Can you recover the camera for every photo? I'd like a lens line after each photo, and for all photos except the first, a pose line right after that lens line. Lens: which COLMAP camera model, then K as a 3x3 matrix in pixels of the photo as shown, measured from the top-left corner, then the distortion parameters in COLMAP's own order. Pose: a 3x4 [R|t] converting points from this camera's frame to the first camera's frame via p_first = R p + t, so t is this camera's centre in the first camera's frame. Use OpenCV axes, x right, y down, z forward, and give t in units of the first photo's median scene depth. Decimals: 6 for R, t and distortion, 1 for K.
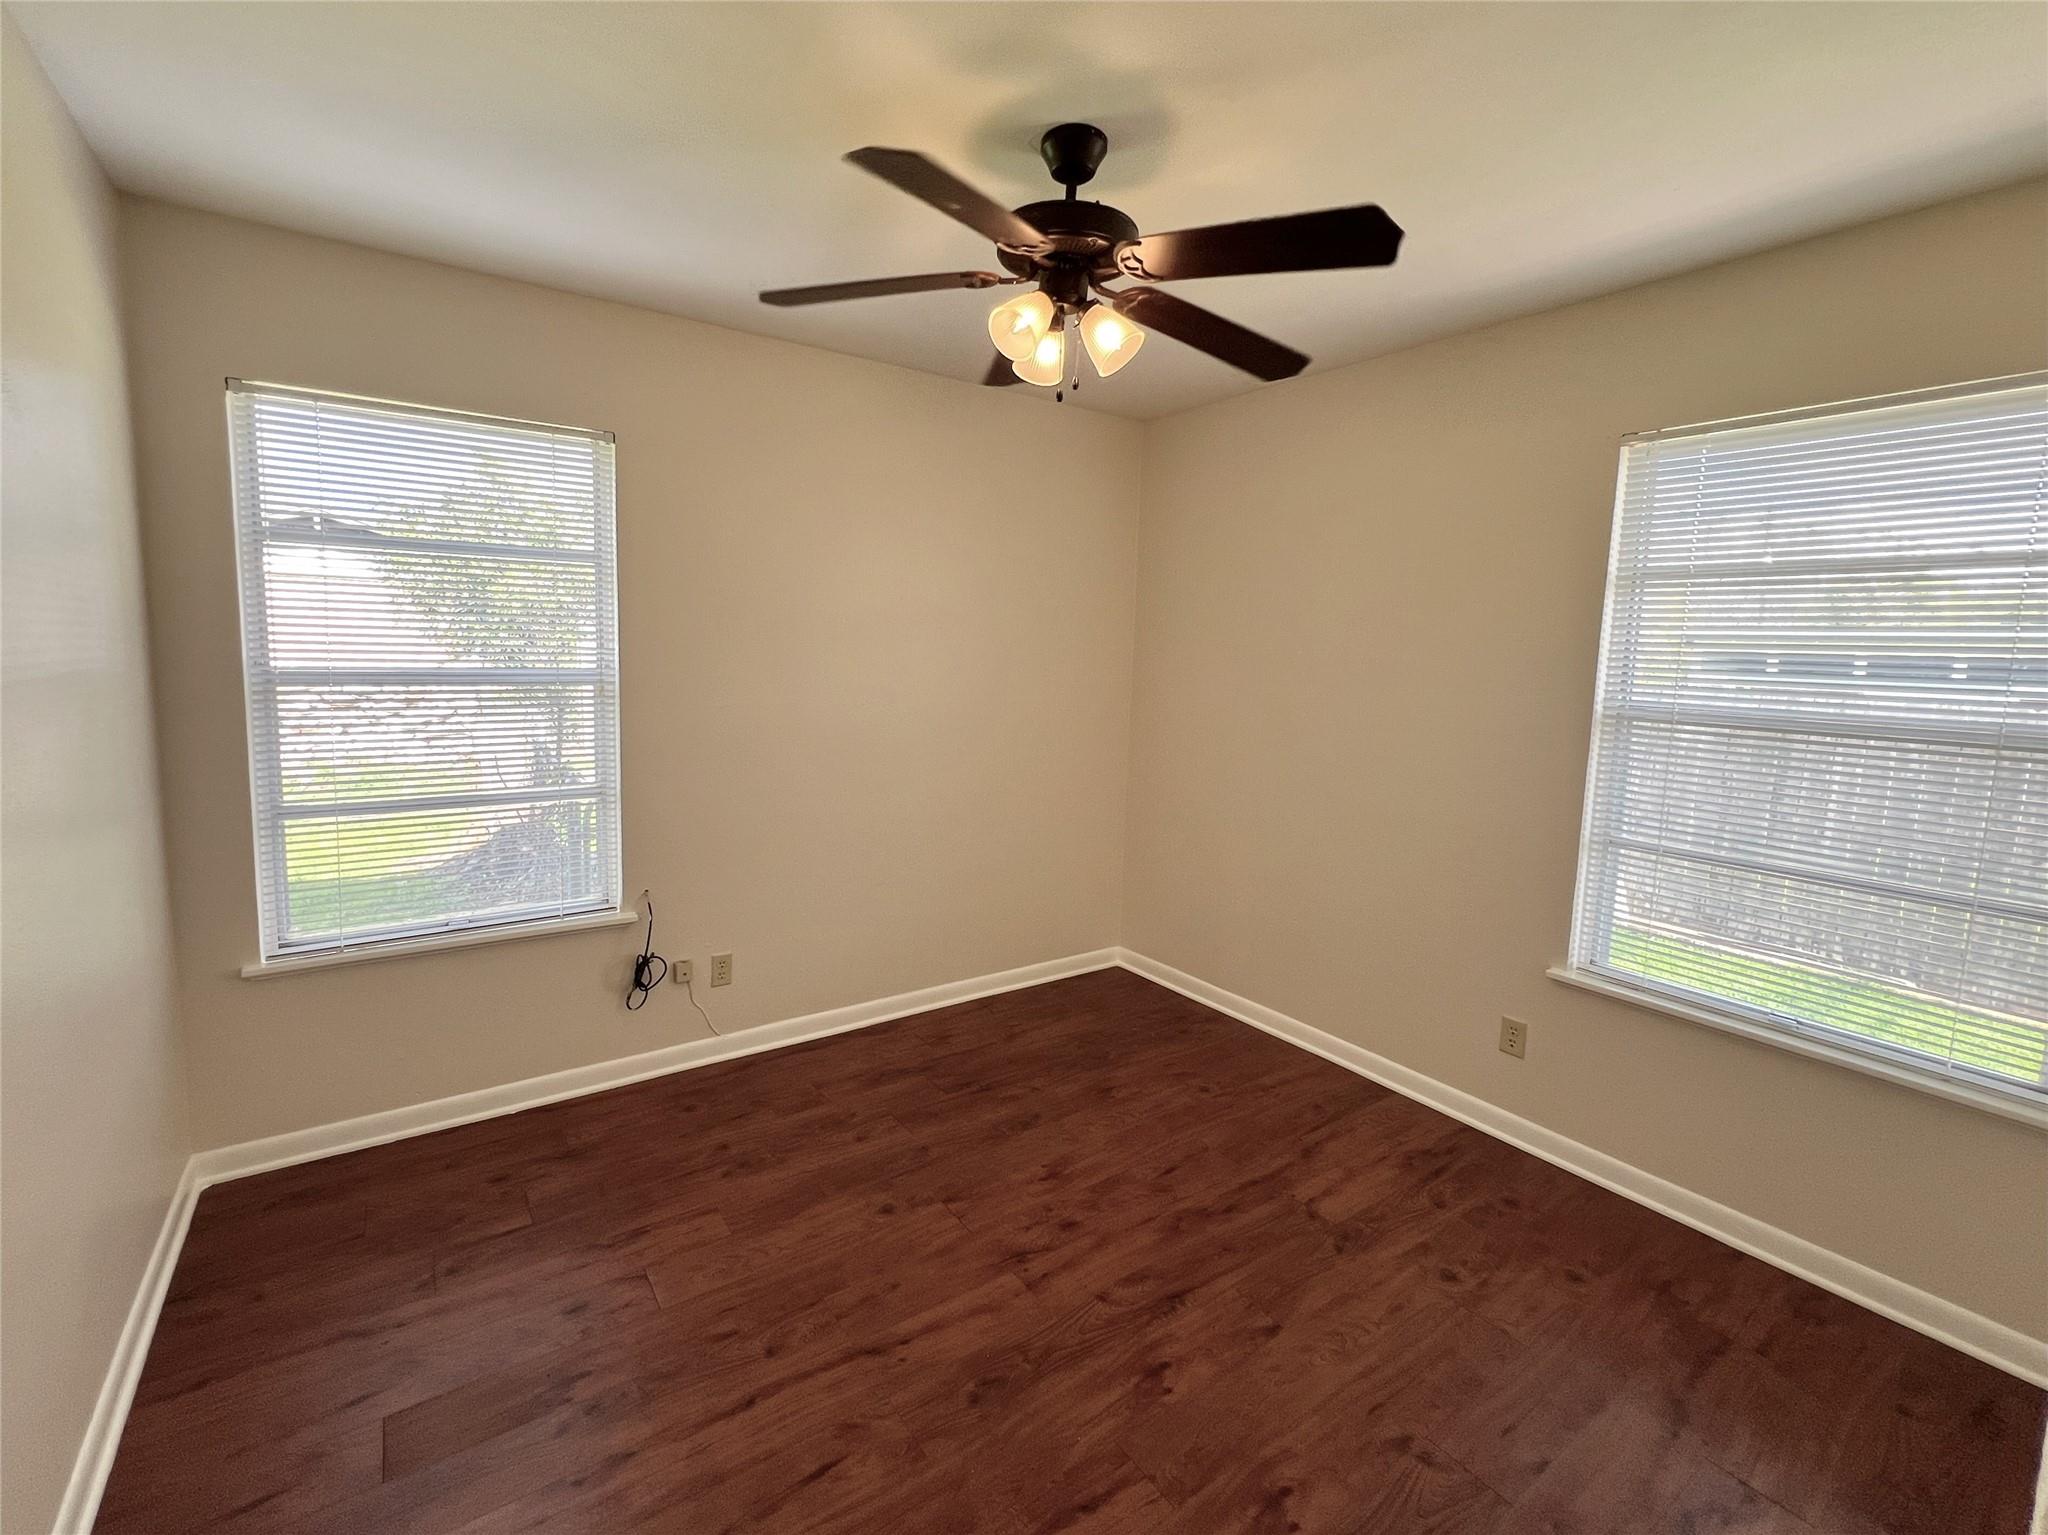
lens RADIAL K [[912.1, 0, 1024.0], [0, 912.1, 767.5], [0, 0, 1]] dist [0.000180, -0.000120]
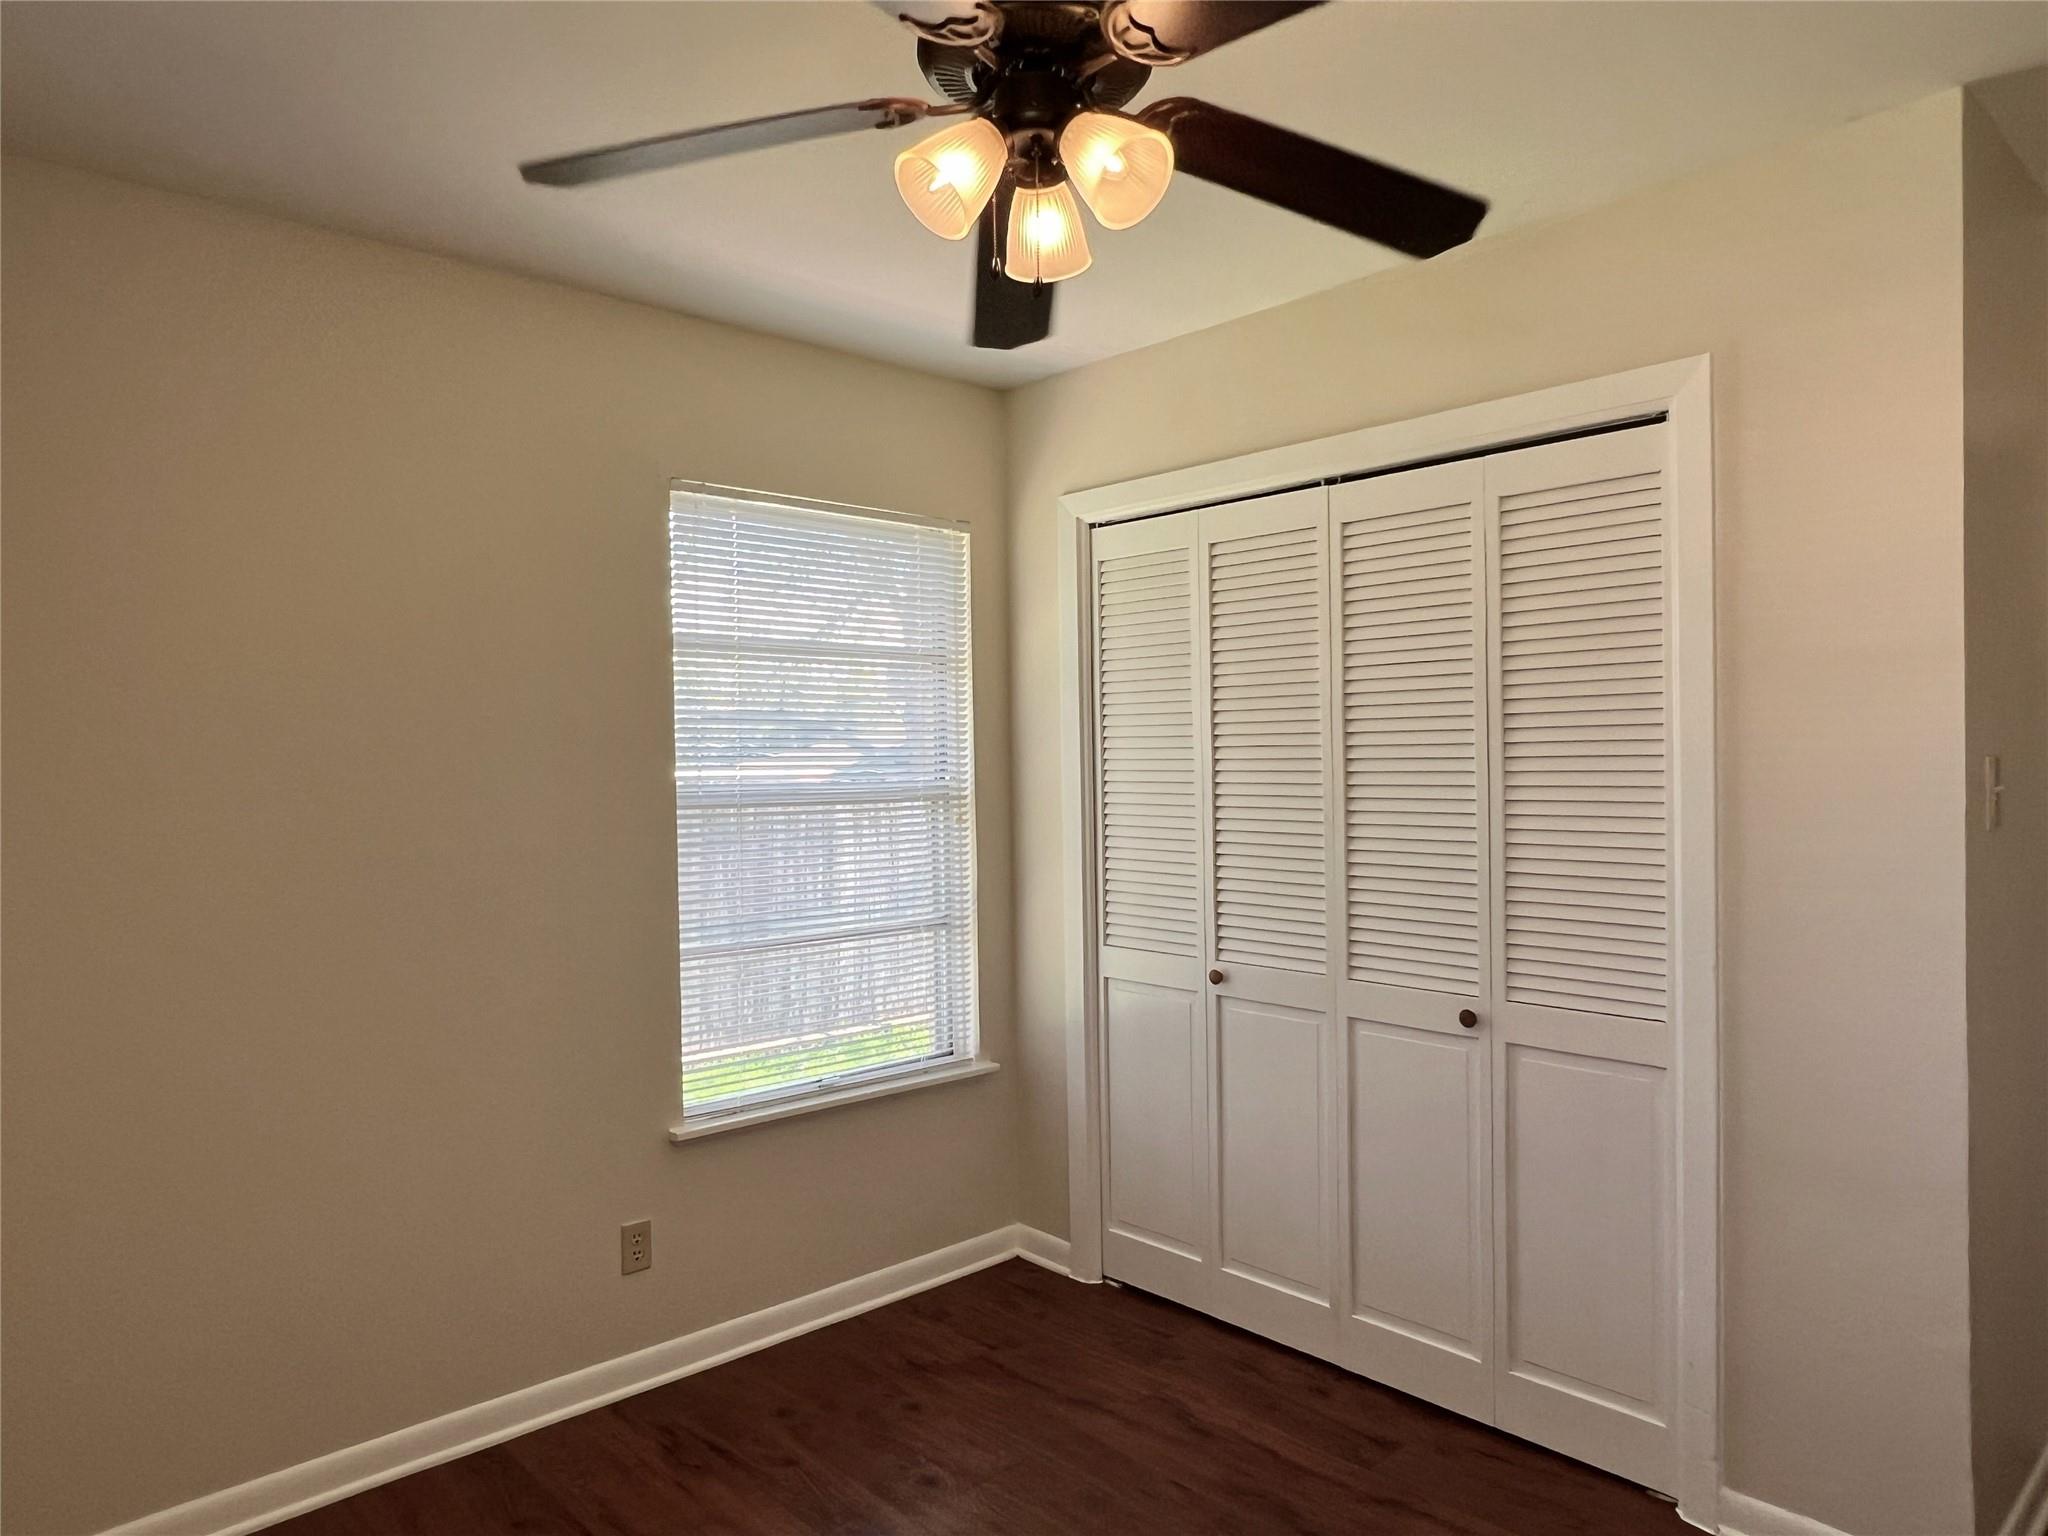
lens RADIAL K [[1305.5, 0, 1024.0], [0, 1305.5, 768.0], [0, 0, 1]] dist [-0.001659, -0.001465]
pose [[-0.138263, -0.044883, 0.989378, -0.644591], [0.129747, 0.989542, 0.063022, -0.138112], [-0.981860, 0.137083, -0.130993, 0.919158]]
